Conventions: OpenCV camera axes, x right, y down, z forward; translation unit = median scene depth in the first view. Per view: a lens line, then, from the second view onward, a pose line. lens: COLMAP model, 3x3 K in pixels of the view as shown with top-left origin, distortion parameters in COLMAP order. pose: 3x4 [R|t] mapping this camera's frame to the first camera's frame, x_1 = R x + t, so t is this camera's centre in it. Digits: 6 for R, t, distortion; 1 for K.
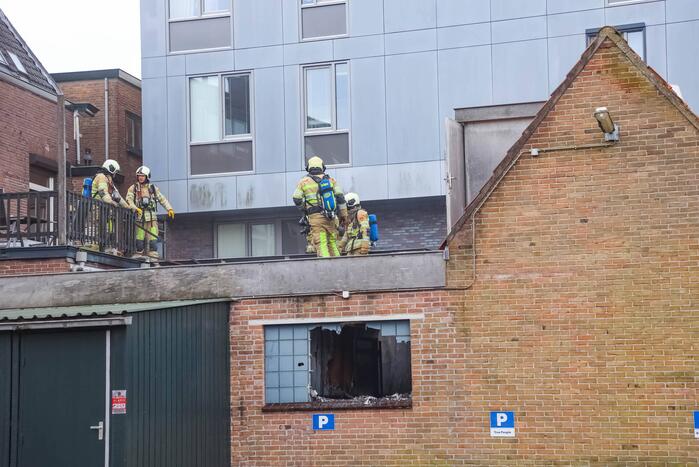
lens RADIAL K [[1469.1, 0, 349.5], [0, 1469.1, 233.5], [0, 0, 1]] dist [0.391544, 0.088752]
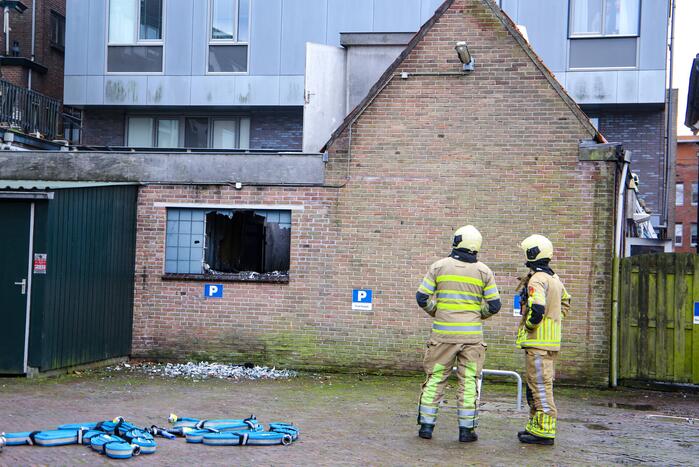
lens RADIAL K [[1263.4, 0, 349.1], [0, 1263.4, 244.7], [0, 0, 1]] dist [0.150150, 0.165063]
pose [[0.994472, 0.057191, 0.088059, -0.000963], [-0.064528, 0.994470, 0.082854, -0.001074], [-0.082833, -0.088078, 0.992663, -0.017854]]
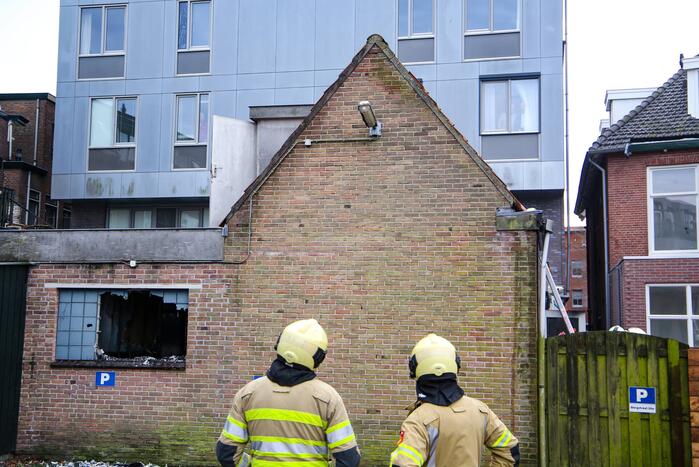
lens RADIAL K [[955.5, 0, 349.5], [0, 955.5, 233.5], [0, 0, 1]] dist [0.048474, 0.061000]
pose [[0.991999, 0.050826, 0.115561, 0.075432], [-0.051280, 0.998684, 0.000955, 0.010451], [-0.115360, -0.006873, 0.993300, 0.281503]]
